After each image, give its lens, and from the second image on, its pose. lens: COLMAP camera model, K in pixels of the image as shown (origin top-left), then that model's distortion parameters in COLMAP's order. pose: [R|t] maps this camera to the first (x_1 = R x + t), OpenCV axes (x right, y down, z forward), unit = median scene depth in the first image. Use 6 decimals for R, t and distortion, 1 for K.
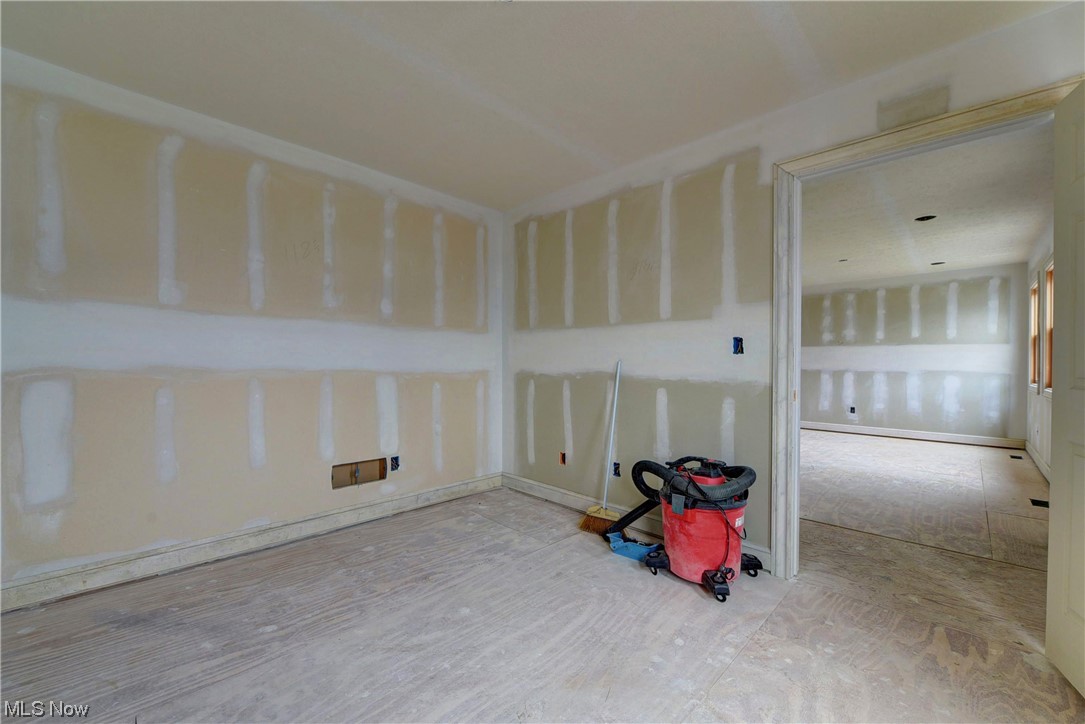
lens RADIAL K [[433.2, 0, 547.7], [0, 433.2, 362.8], [0, 0, 1]] dist [-0.007648, -0.000874]
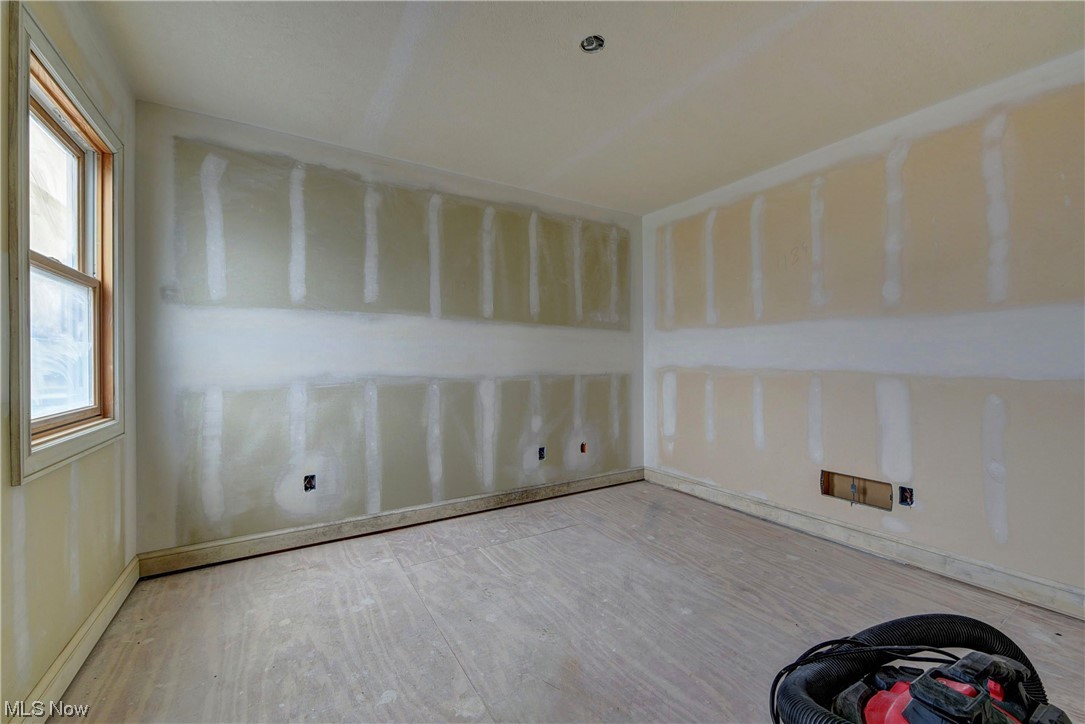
lens RADIAL K [[433.2, 0, 540.8], [0, 433.2, 364.2], [0, 0, 1]] dist [-0.007648, -0.000874]
pose [[-0.250923, -0.001731, -0.968005, 0.529599], [0.000527, 0.999998, -0.001925, 0.004516], [0.968007, -0.000994, -0.250922, 0.574178]]
